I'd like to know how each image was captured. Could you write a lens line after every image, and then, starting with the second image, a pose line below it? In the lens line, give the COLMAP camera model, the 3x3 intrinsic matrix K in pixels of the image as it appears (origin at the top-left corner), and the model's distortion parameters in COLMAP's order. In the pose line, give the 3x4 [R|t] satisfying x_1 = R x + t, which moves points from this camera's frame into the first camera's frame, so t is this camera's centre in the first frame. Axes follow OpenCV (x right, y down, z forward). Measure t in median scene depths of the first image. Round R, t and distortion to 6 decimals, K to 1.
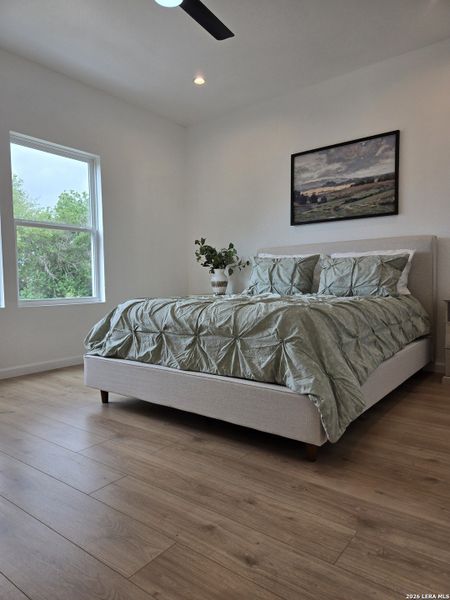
lens RADIAL K [[403.7, 0, 227.4], [0, 403.7, 298.6], [0, 0, 1]] dist [0.067698, -0.052408]
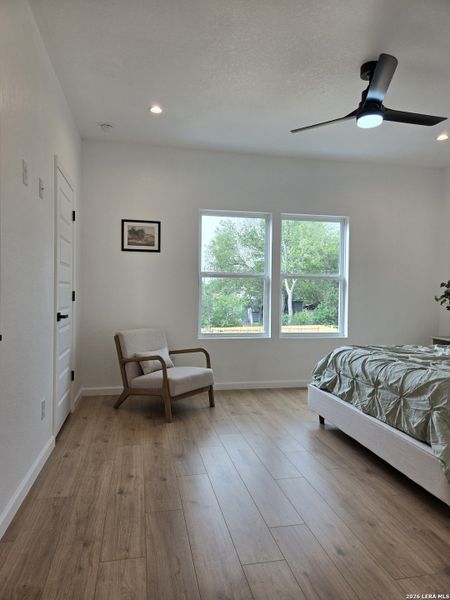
lens RADIAL K [[403.7, 0, 227.6], [0, 403.7, 298.8], [0, 0, 1]] dist [0.067698, -0.052408]
pose [[0.764725, 0.035755, -0.643364, 0.383648], [-0.055985, 0.998370, -0.011061, -0.144948], [0.641920, 0.044477, 0.765480, -0.267242]]
